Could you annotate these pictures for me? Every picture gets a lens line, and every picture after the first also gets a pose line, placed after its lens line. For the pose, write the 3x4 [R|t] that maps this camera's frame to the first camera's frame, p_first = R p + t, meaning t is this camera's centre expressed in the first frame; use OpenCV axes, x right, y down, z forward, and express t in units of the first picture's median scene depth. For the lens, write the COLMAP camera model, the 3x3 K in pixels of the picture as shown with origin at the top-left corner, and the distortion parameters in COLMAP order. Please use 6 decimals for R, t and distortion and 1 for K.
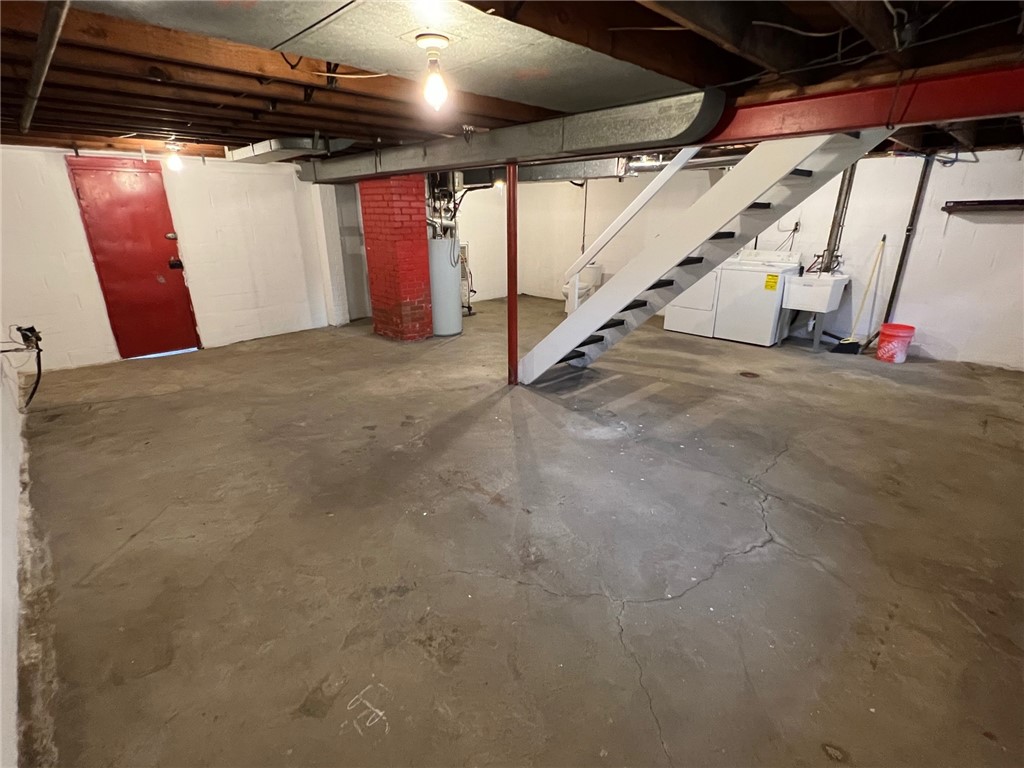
lens RADIAL K [[490.1, 0, 508.8], [0, 490.1, 385.3], [0, 0, 1]] dist [-0.005950, 0.000372]
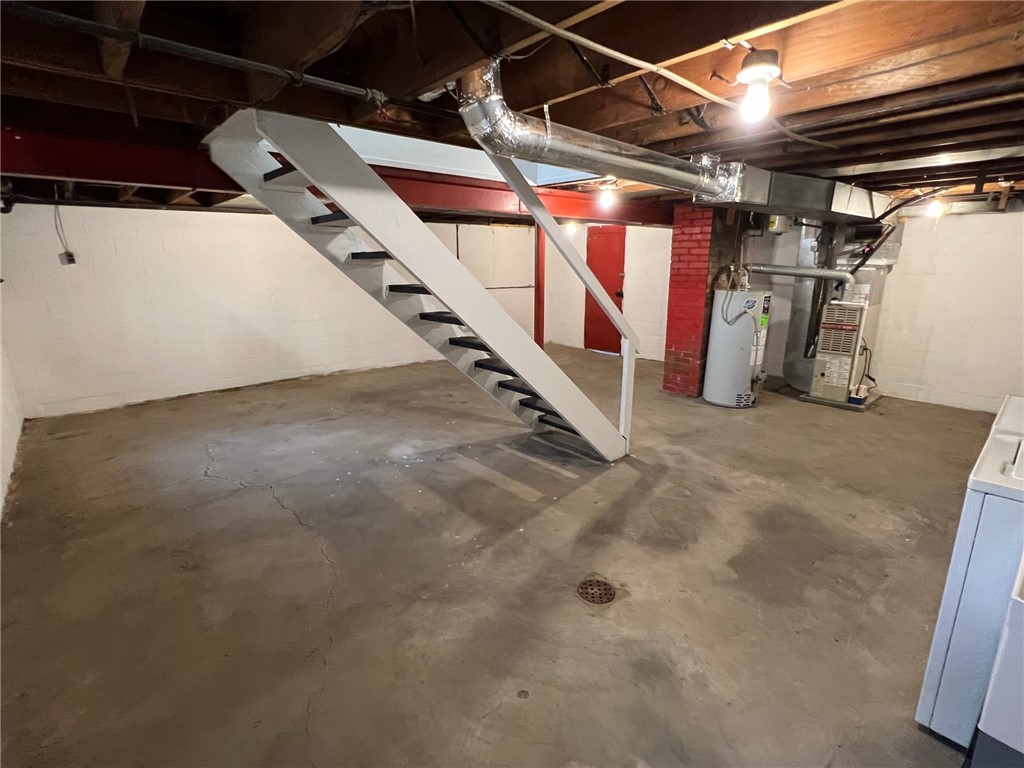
lens RADIAL K [[490.1, 0, 509.9], [0, 490.1, 382.4], [0, 0, 1]] dist [-0.005950, 0.000372]
pose [[-0.041678, 0.243978, -0.968885, 1.009066], [-0.326660, 0.913107, 0.243984, -0.329928], [0.944223, 0.326665, 0.041641, 0.923934]]
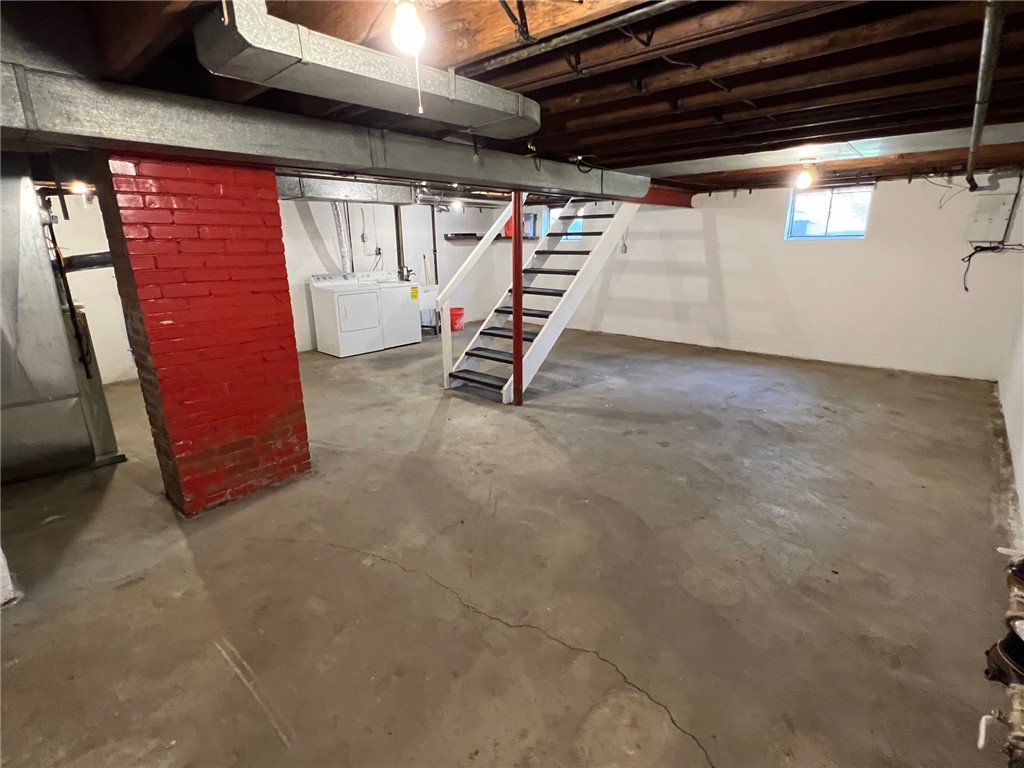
lens RADIAL K [[490.1, 0, 509.5], [0, 490.1, 383.1], [0, 0, 1]] dist [-0.005950, 0.000372]
pose [[-0.069322, -0.275505, 0.958797, -1.000490], [0.341486, 0.896492, 0.282292, -0.351735], [-0.937327, 0.346985, 0.031935, 1.024503]]
